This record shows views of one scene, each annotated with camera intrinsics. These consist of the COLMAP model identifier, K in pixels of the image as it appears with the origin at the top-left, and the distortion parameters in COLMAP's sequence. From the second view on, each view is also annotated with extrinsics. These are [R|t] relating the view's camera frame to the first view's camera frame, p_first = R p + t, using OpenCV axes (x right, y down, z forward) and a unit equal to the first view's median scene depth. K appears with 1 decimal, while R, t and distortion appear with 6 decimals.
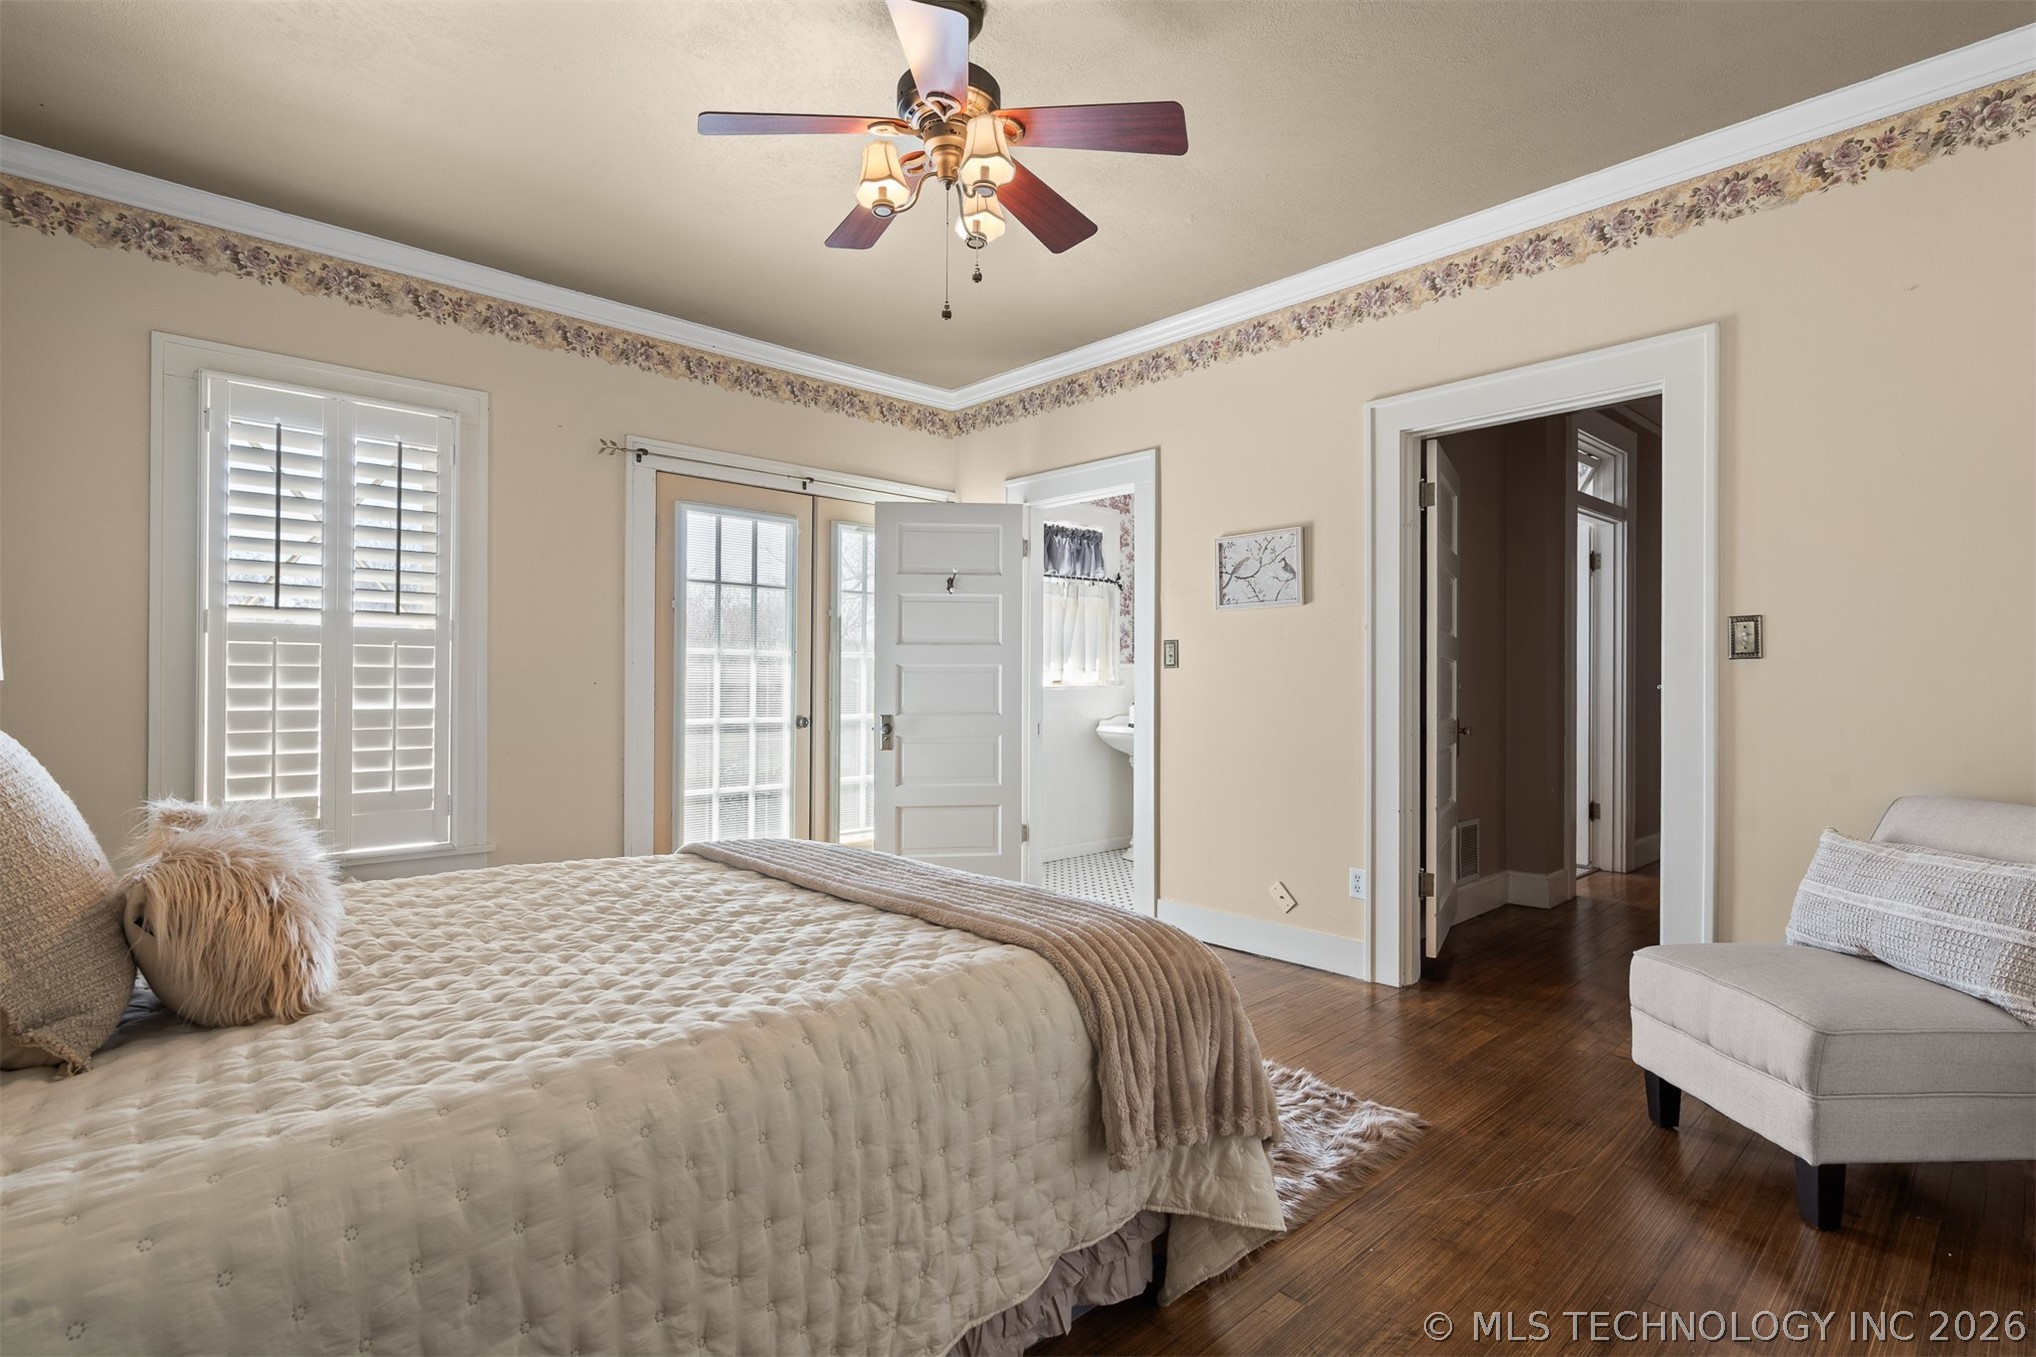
lens RADIAL K [[940.8, 0, 1019.4], [0, 940.8, 672.9], [0, 0, 1]] dist [-0.000809, 0.000227]
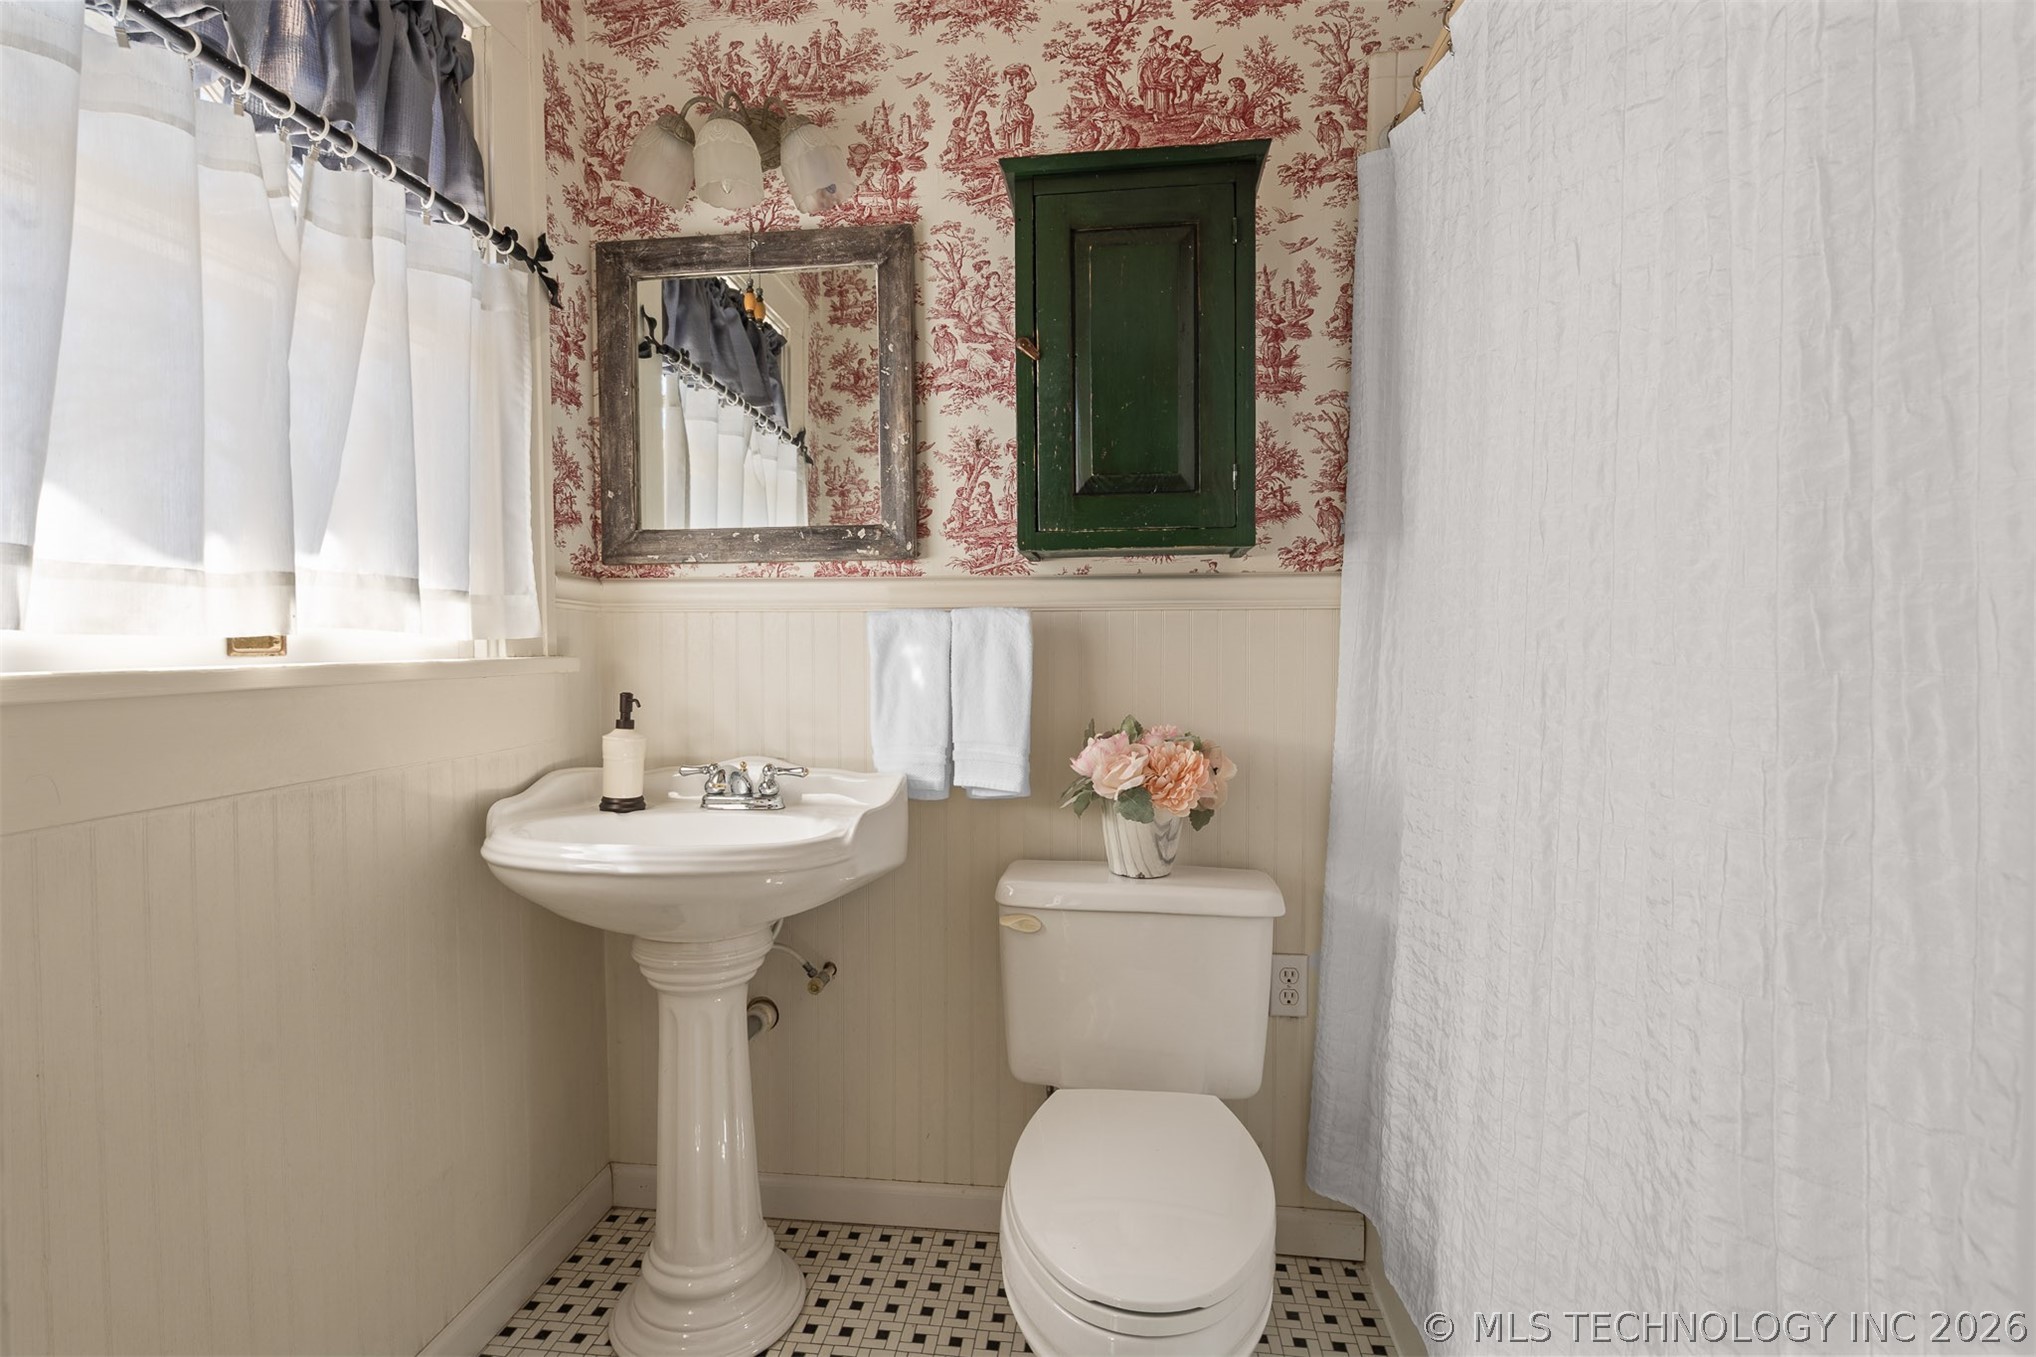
lens RADIAL K [[940.8, 0, 1019.4], [0, 940.8, 672.9], [0, 0, 1]] dist [-0.000809, 0.000227]
pose [[0.760918, -0.019691, 0.648550, 0.033911], [-0.000030, 0.999538, 0.030383, 0.010185], [-0.648848, -0.023138, 0.760566, 0.728335]]
